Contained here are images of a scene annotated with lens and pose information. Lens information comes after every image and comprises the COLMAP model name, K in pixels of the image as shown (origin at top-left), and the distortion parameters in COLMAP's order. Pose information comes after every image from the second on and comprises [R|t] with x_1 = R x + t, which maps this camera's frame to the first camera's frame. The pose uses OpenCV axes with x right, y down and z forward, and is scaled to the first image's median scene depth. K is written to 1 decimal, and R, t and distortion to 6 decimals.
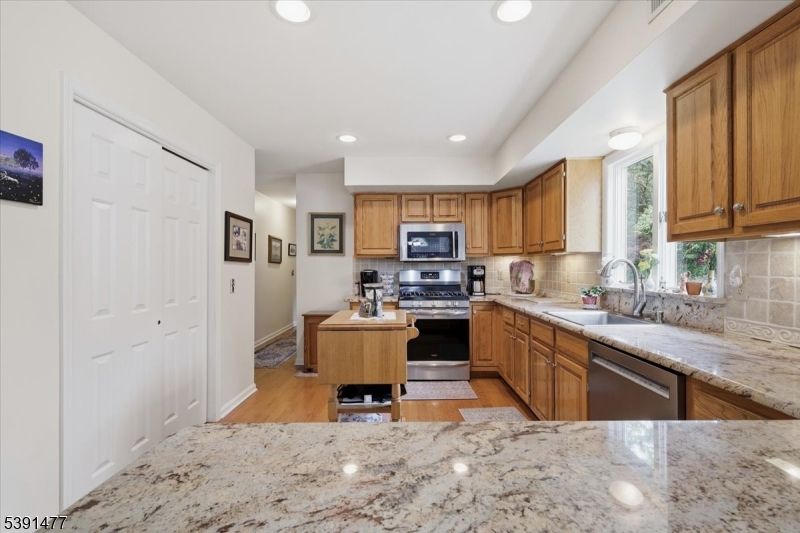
lens RADIAL K [[356.5, 0, 397.4], [0, 356.5, 267.8], [0, 0, 1]] dist [0.003170, -0.000936]
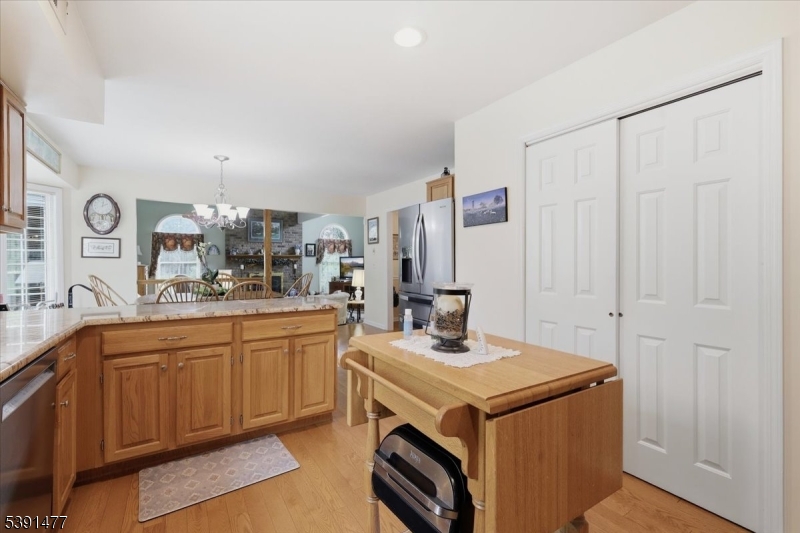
lens RADIAL K [[356.5, 0, 407.1], [0, 356.5, 266.8], [0, 0, 1]] dist [0.003170, -0.000936]
pose [[-0.825503, 0.011299, -0.564284, 0.161577], [0.001594, 0.999842, 0.017688, 0.008907], [0.564395, 0.013701, -0.825391, 0.803446]]
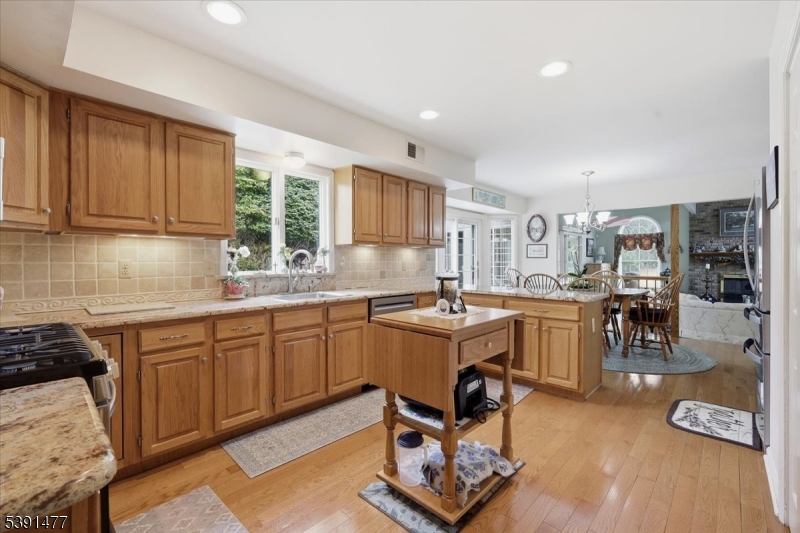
lens RADIAL K [[356.5, 0, 393.2], [0, 356.5, 263.5], [0, 0, 1]] dist [0.003170, -0.000936]
pose [[-0.740763, 0.000158, 0.671767, -0.305509], [0.005992, 0.999962, 0.006373, 0.009594], [-0.671740, 0.008747, -0.740735, 1.001963]]
